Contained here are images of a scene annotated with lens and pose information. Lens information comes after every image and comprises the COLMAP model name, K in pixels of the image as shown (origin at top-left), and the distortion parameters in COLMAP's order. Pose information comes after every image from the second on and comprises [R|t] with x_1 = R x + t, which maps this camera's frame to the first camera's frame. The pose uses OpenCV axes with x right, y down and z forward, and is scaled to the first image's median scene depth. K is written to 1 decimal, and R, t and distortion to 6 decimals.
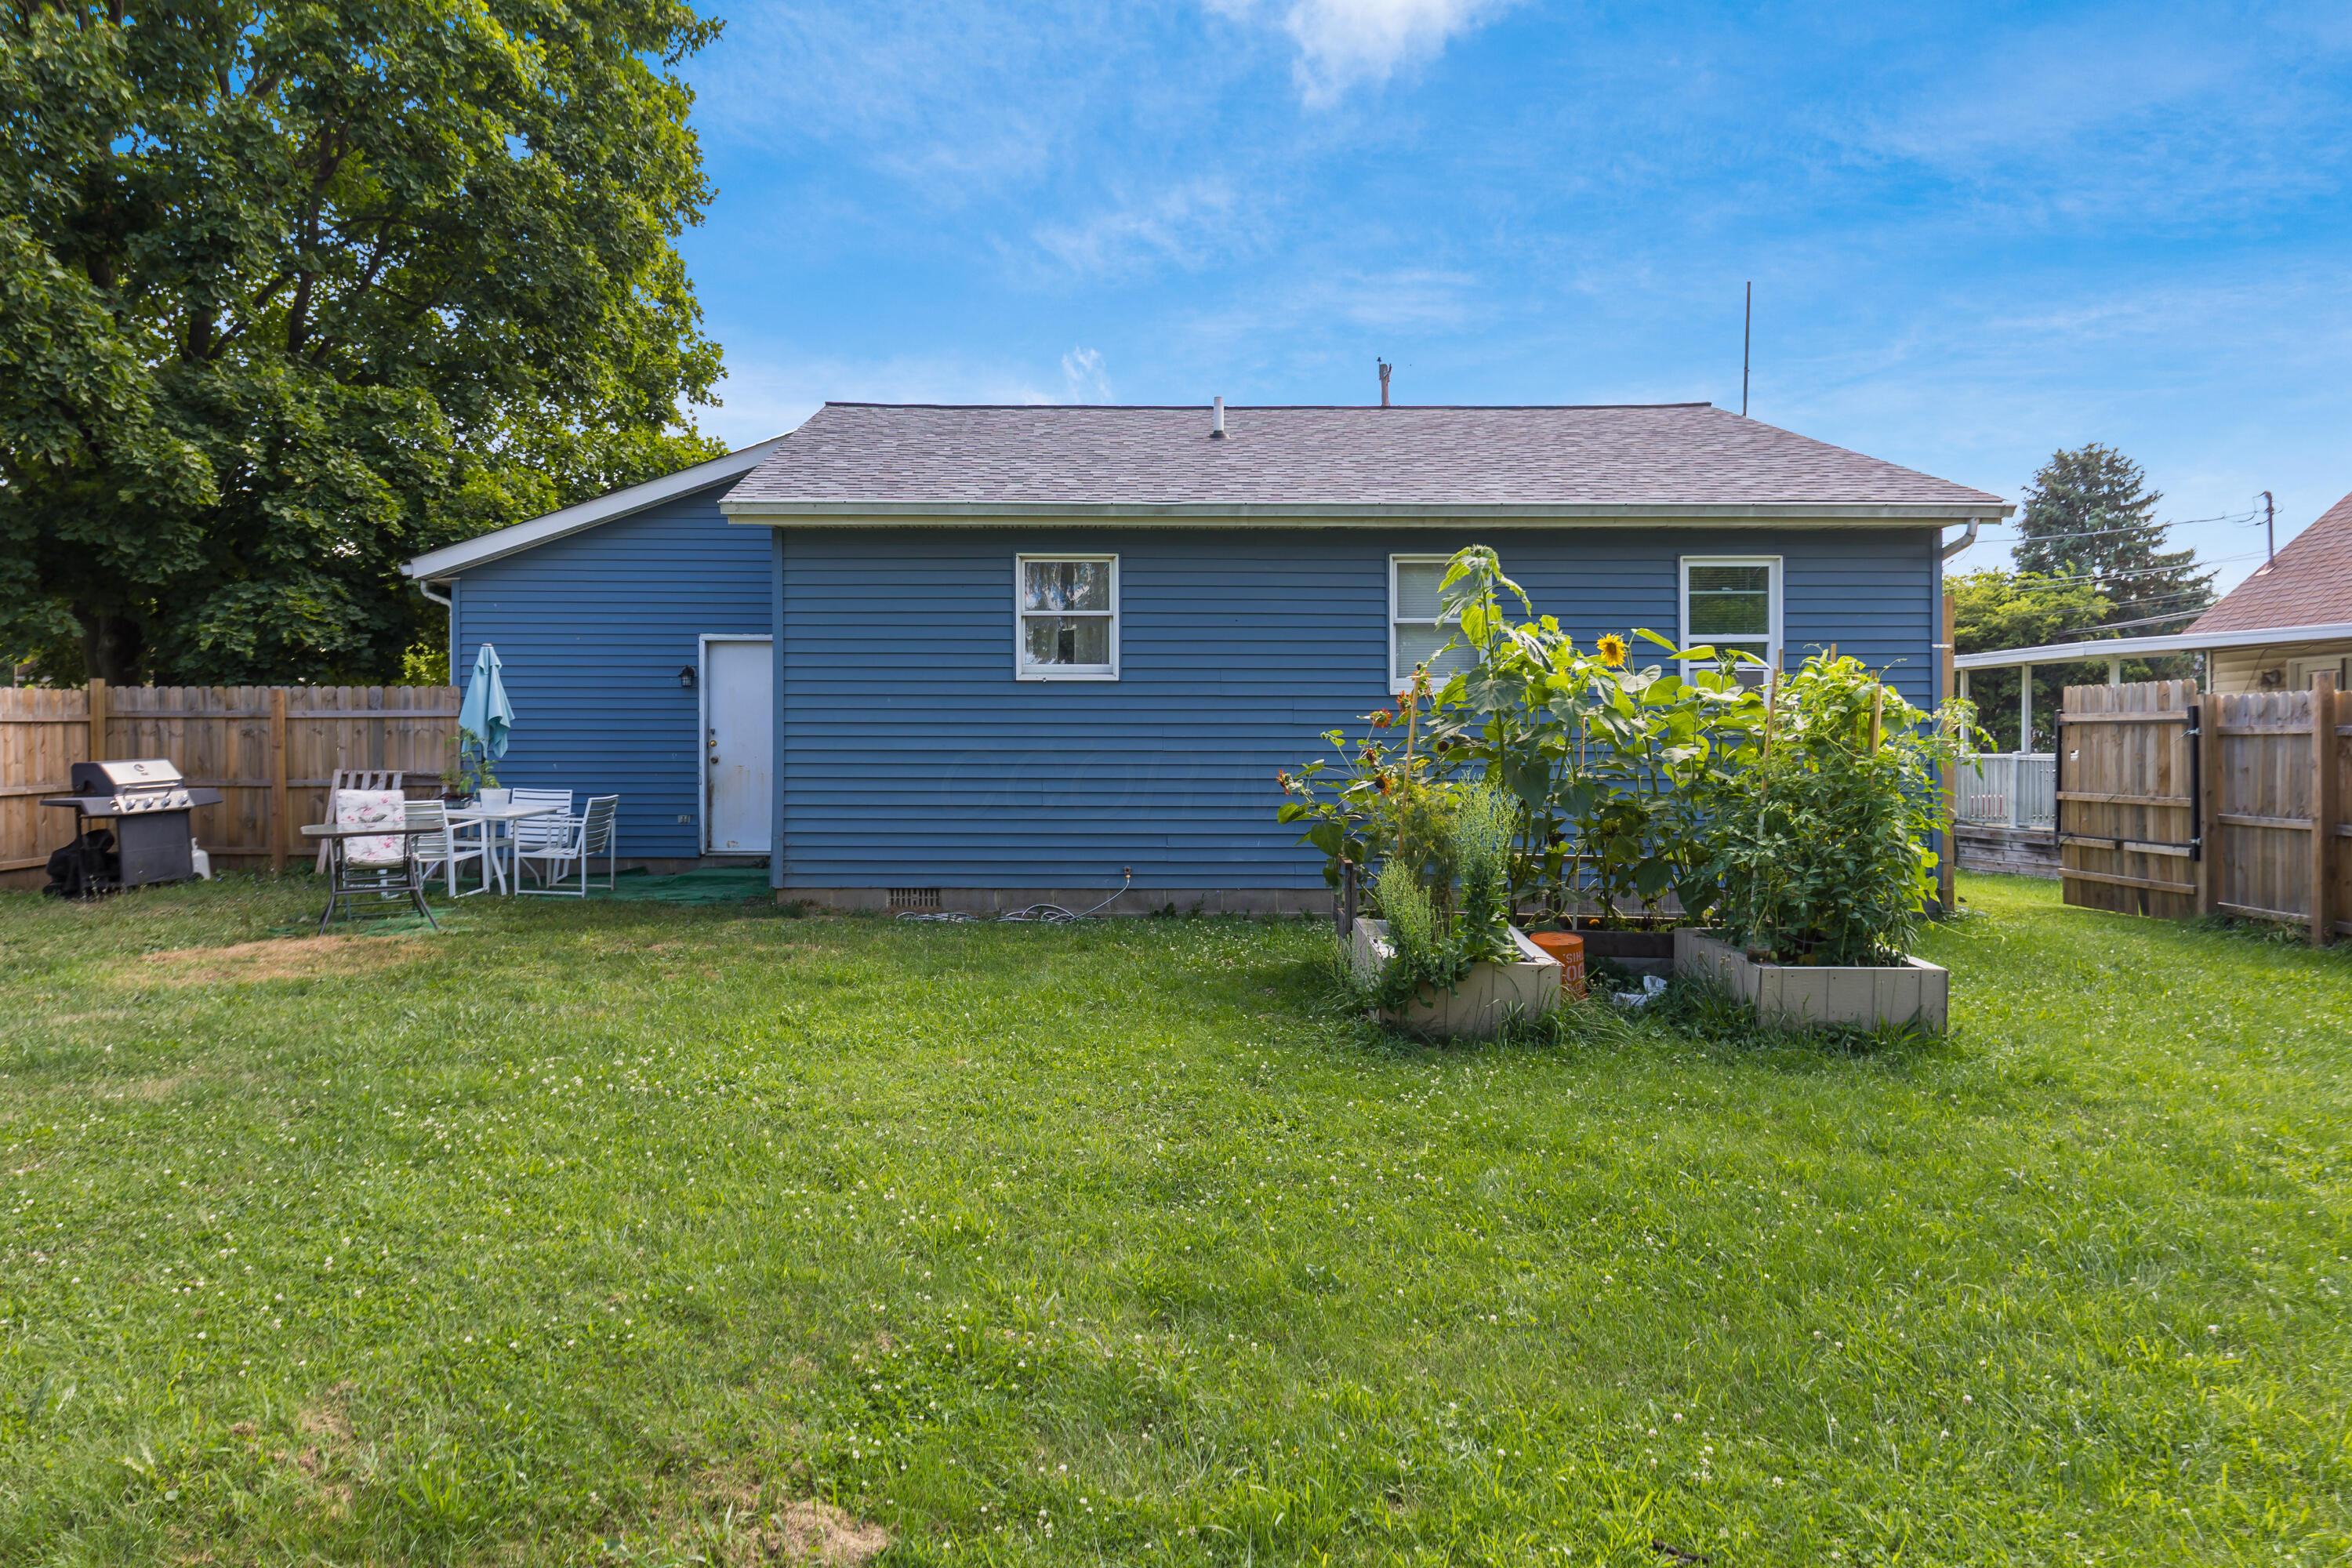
lens RADIAL K [[1638.1, 0, 1169.4], [0, 1638.1, 791.9], [0, 0, 1]] dist [0.021399, 0.003974]
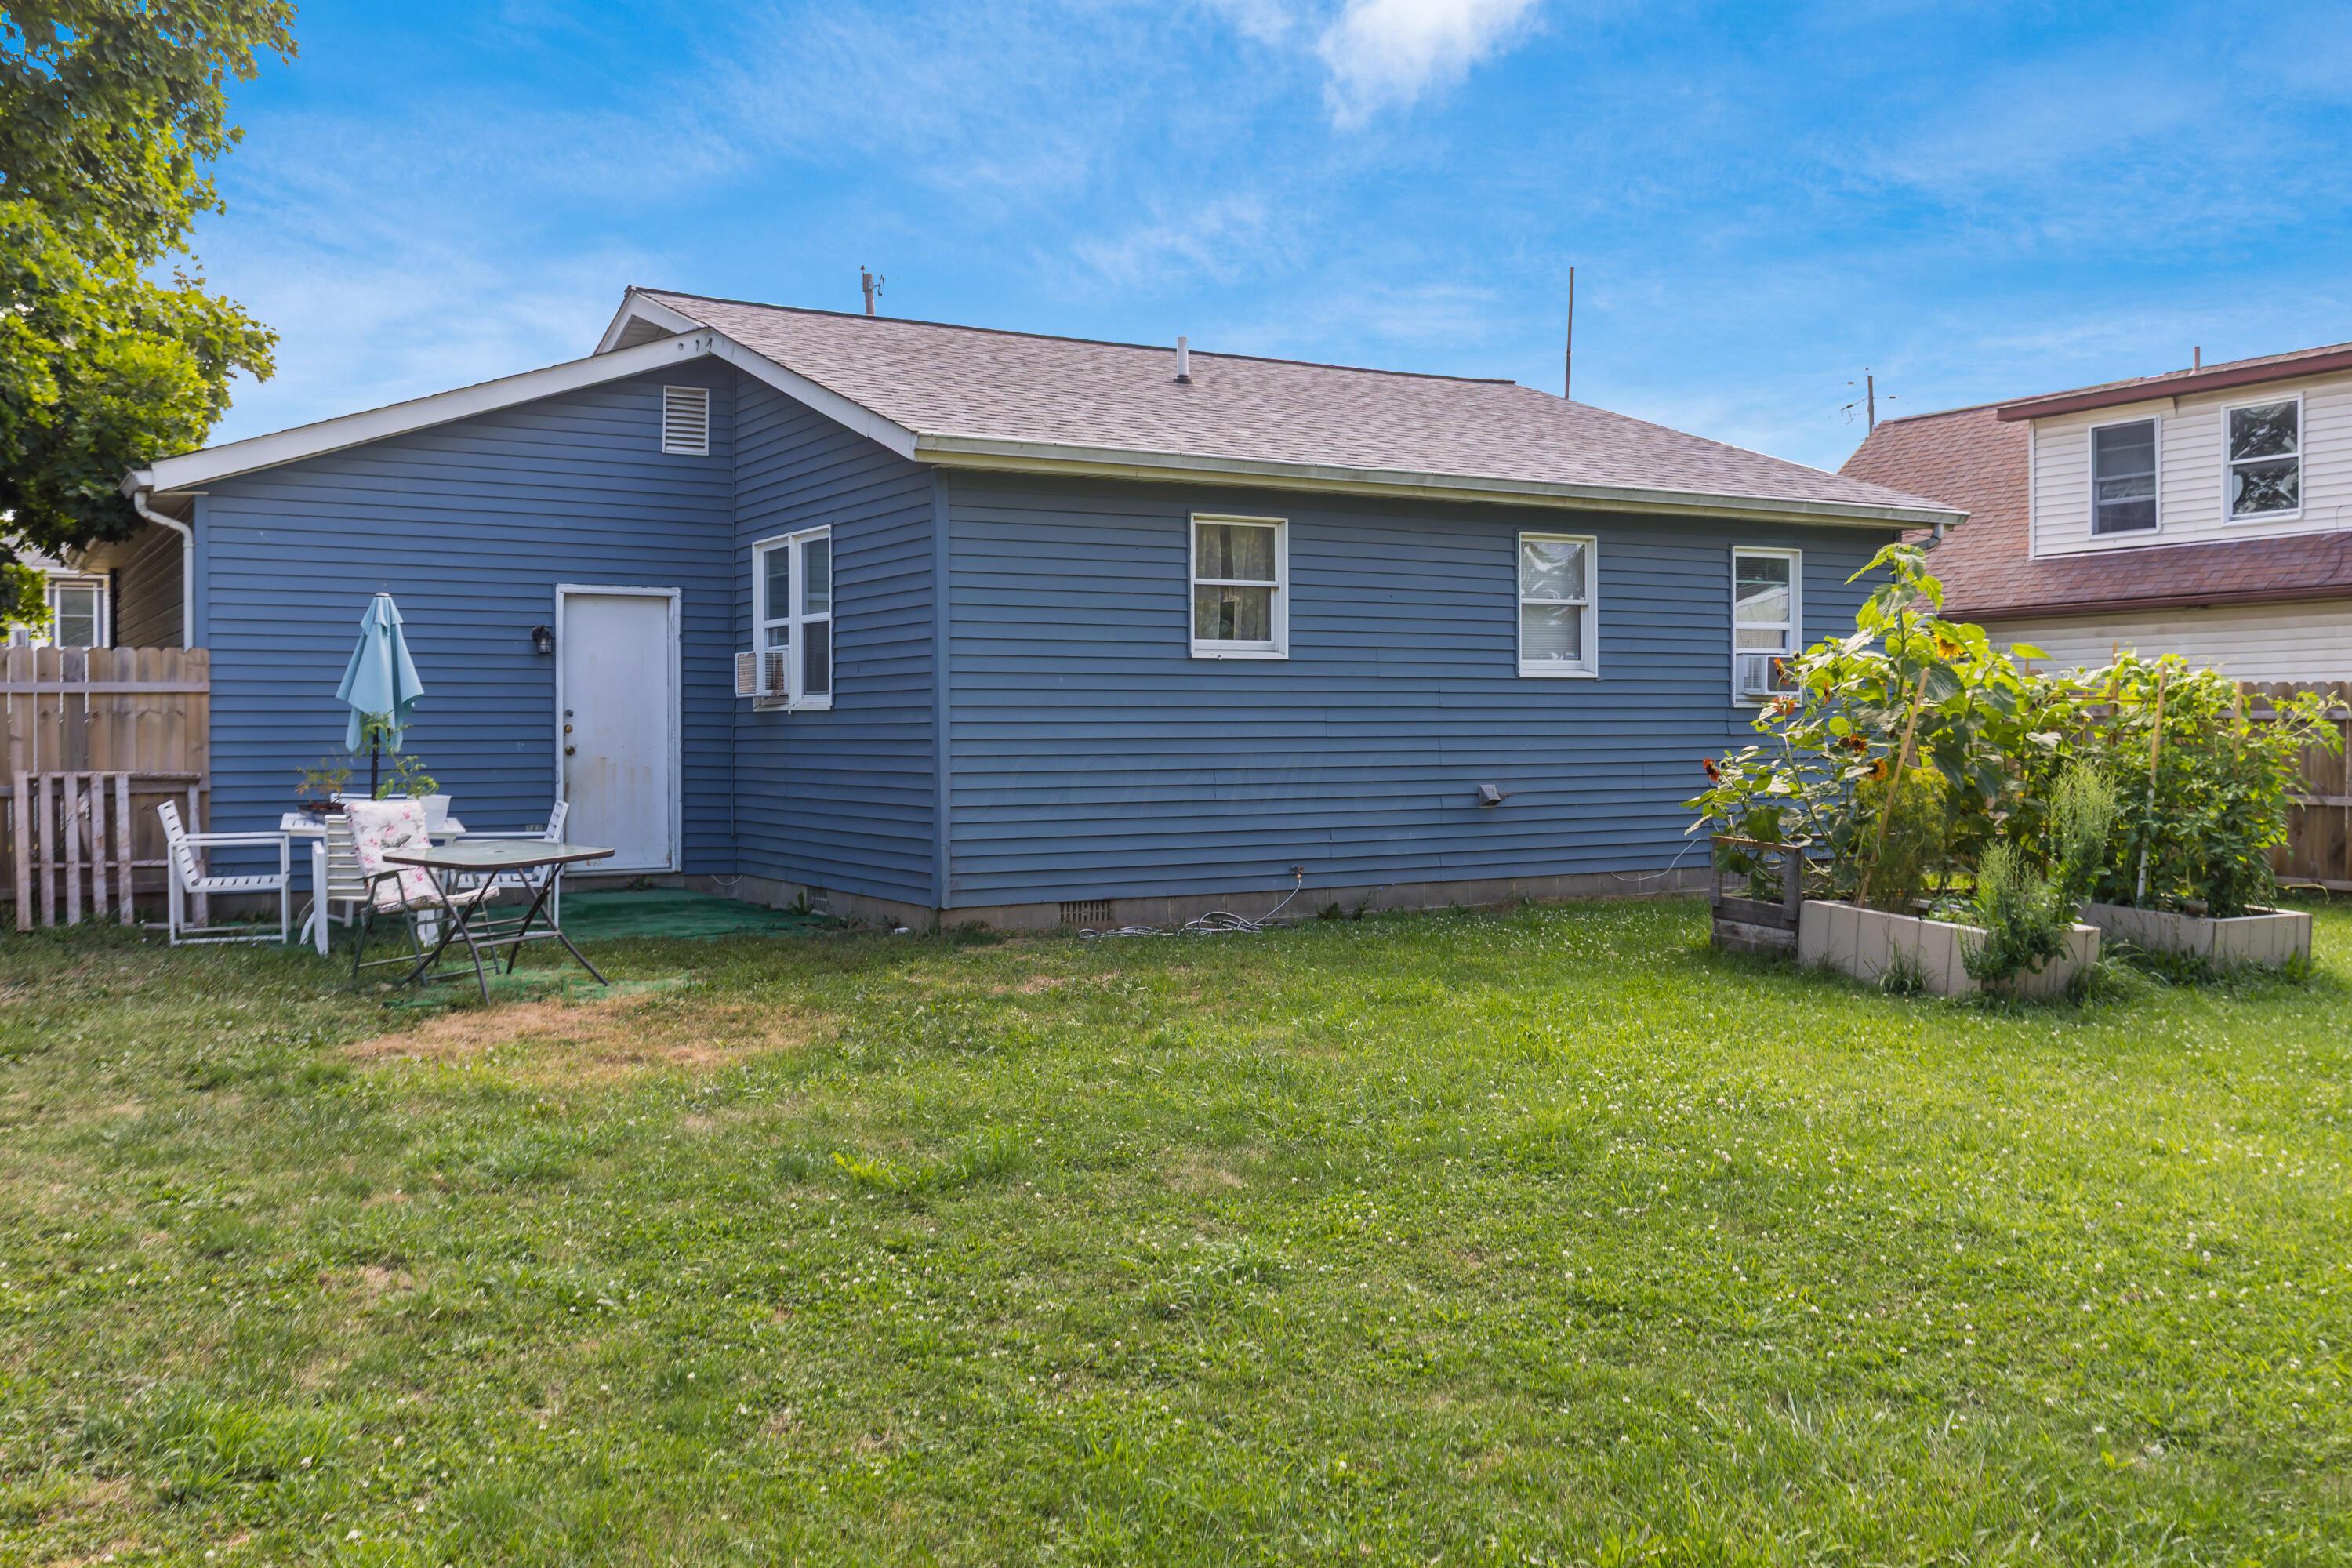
lens RADIAL K [[1993.8, 0, 1175.2], [0, 1993.8, 759.6], [0, 0, 1]] dist [0.045923, 0.001163]
pose [[0.865334, -0.012669, 0.501036, -0.582594], [0.017168, 0.999843, -0.004370, -0.008300], [-0.500902, 0.012383, 0.865415, 0.075075]]
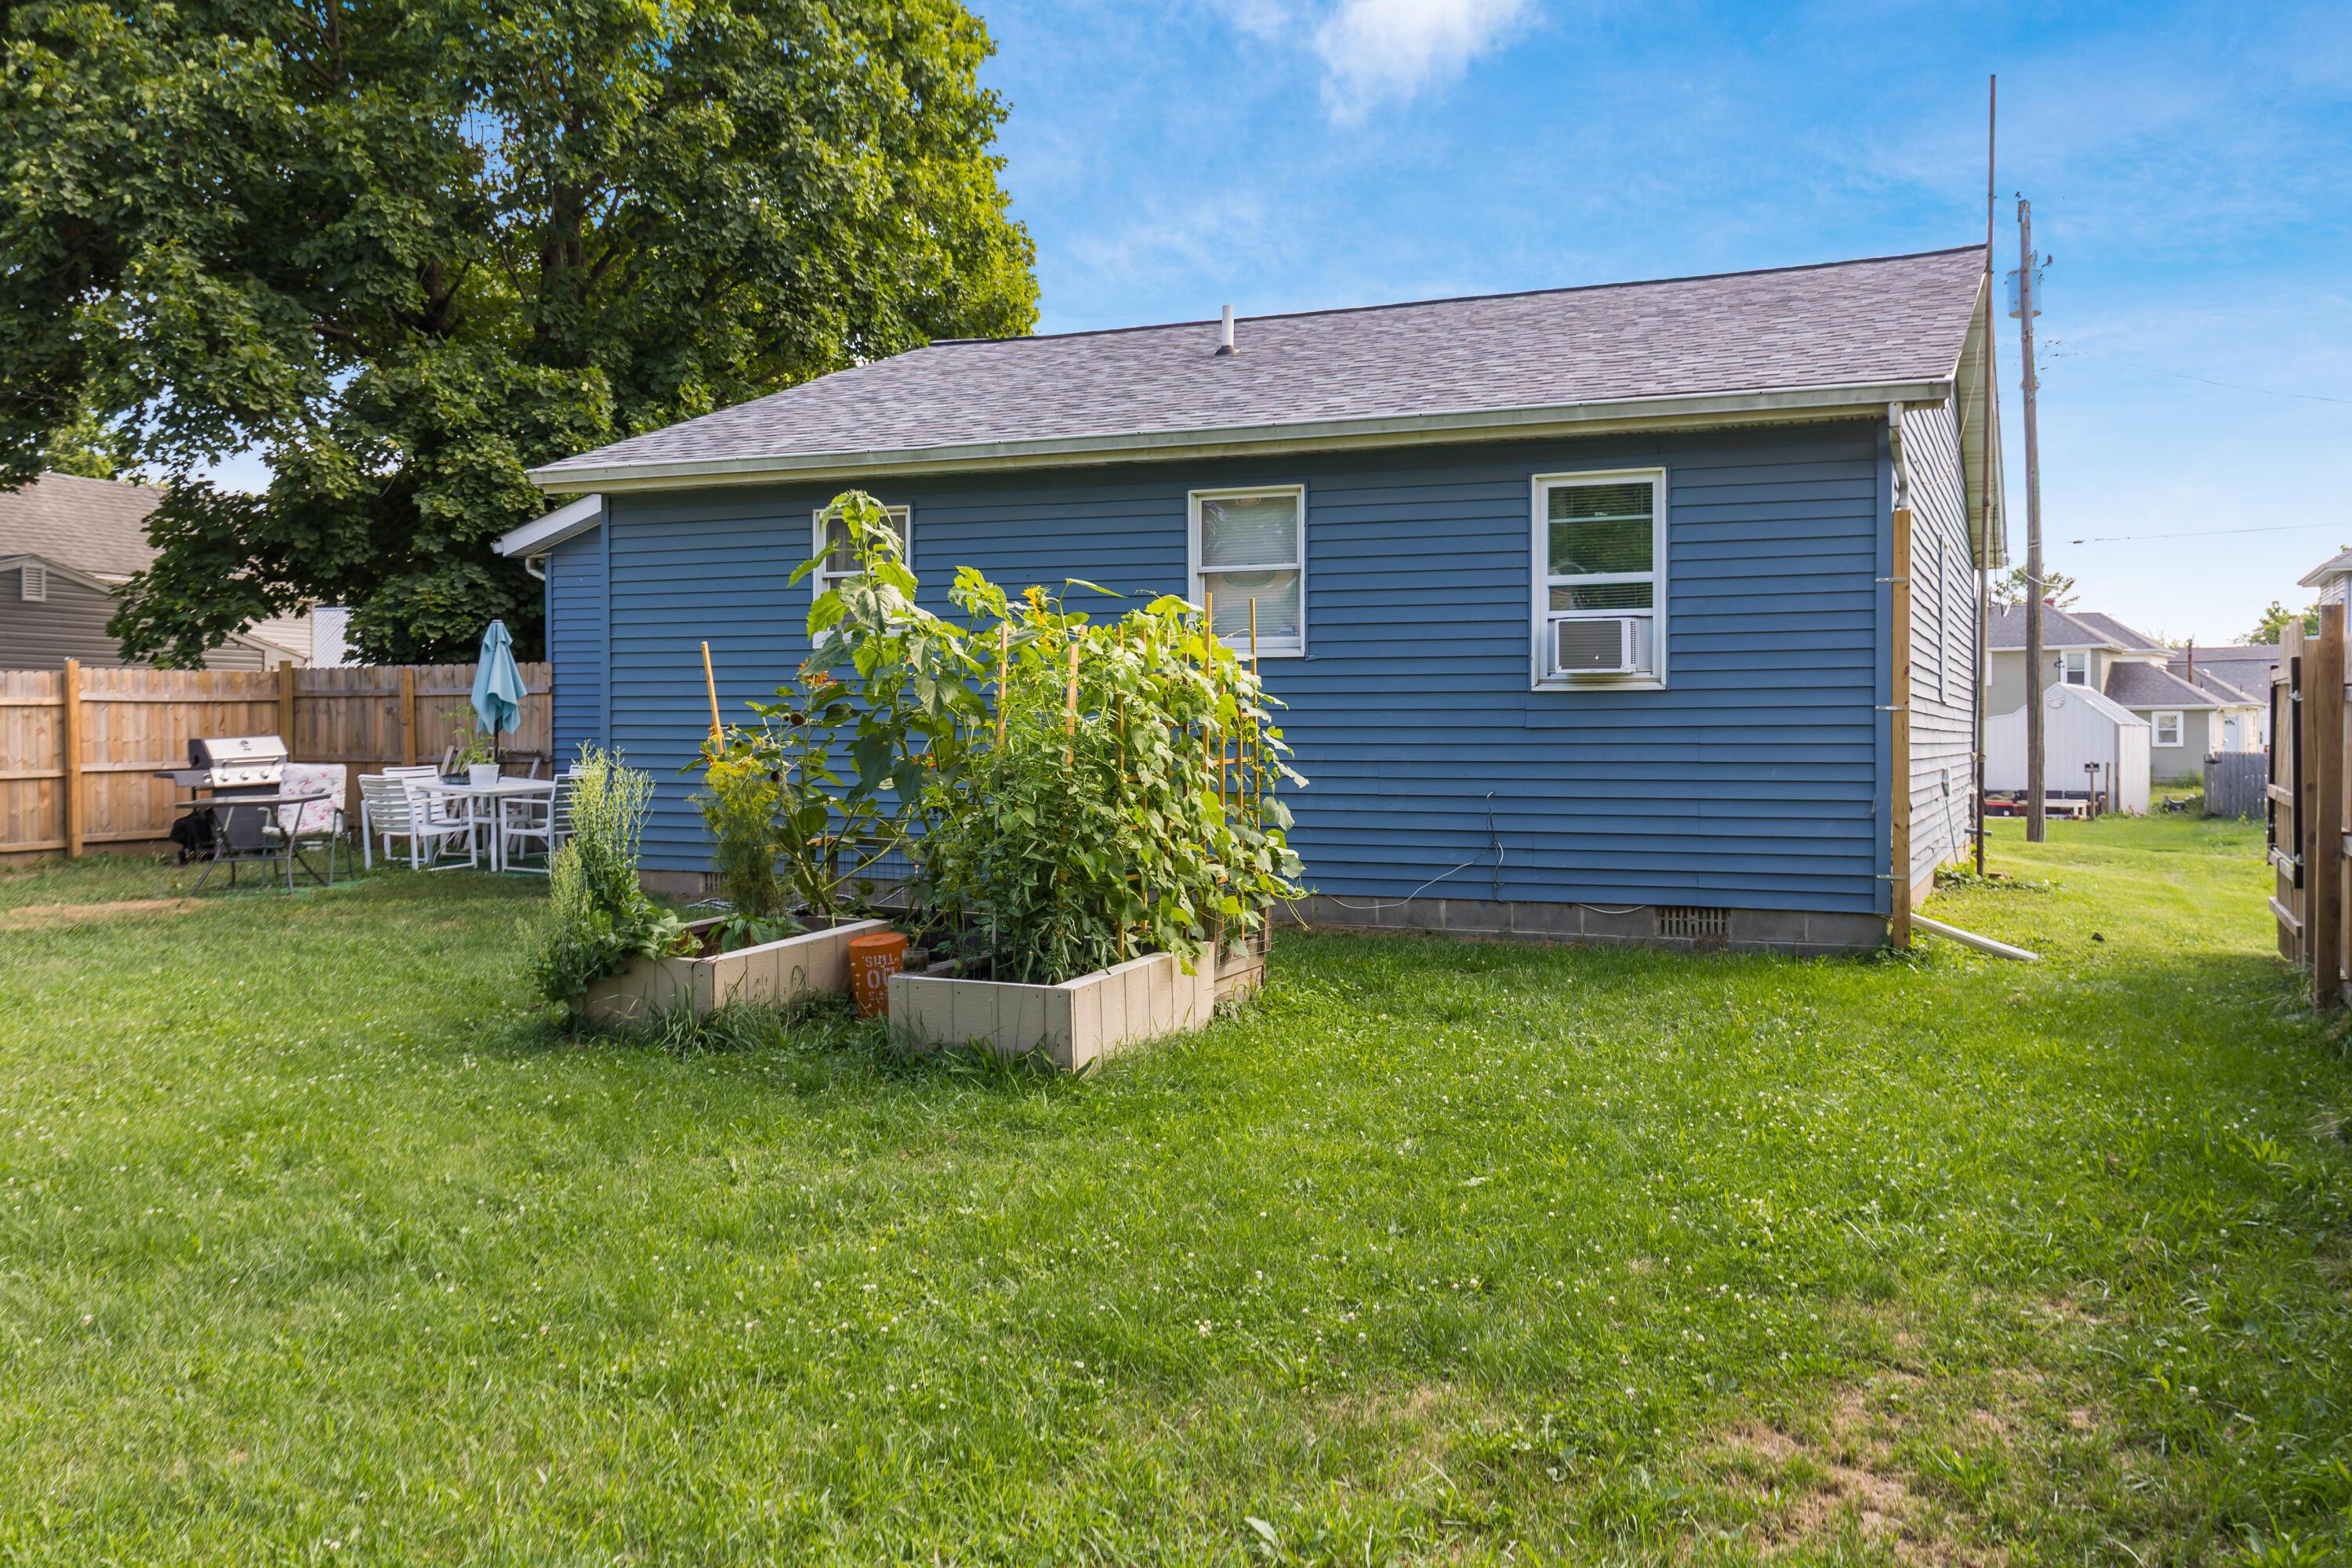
lens RADIAL K [[1993.8, 0, 1176.3], [0, 1993.8, 791.2], [0, 0, 1]] dist [0.045923, 0.001163]
pose [[0.911718, 0.008684, -0.410724, 0.487823], [-0.003029, 0.999891, 0.014418, -0.004818], [0.410804, -0.011901, 0.911646, 0.051968]]
